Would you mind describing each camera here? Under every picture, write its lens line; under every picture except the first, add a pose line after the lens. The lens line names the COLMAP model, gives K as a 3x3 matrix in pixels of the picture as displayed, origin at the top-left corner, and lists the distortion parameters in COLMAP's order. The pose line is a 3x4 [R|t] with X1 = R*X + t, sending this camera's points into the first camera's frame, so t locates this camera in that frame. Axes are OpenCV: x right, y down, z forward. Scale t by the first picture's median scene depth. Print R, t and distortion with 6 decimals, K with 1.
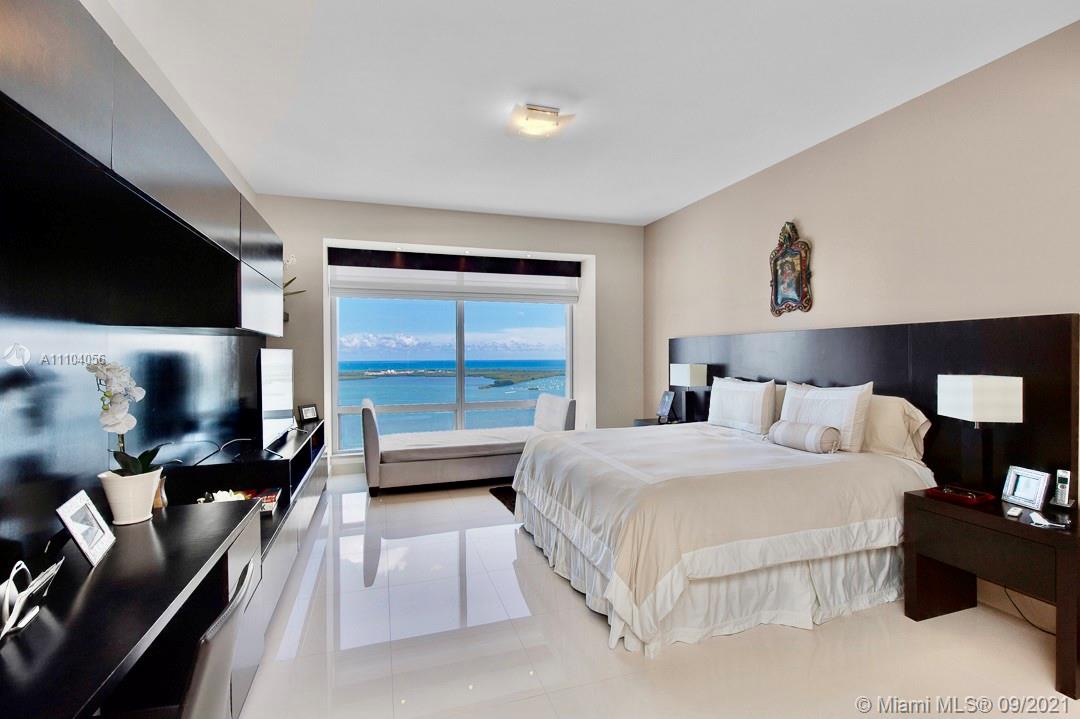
lens RADIAL K [[491.1, 0, 540.0], [0, 491.1, 359.5], [0, 0, 1]] dist [0.002812, 0.000126]
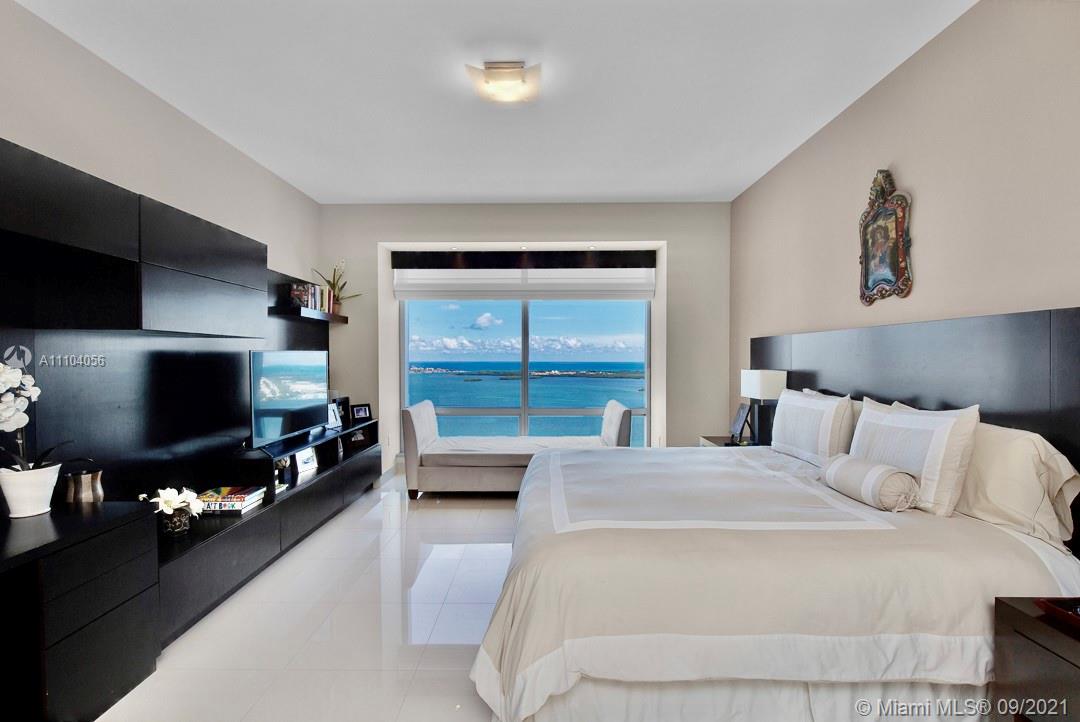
lens RADIAL K [[491.0, 0, 544.3], [0, 491.0, 361.1], [0, 0, 1]] dist [0.009983, -0.000128]
pose [[0.946786, 0.008992, -0.321739, 0.274570], [-0.008891, 0.999959, 0.001783, -0.004408], [0.321742, 0.001172, 0.946827, 0.176615]]
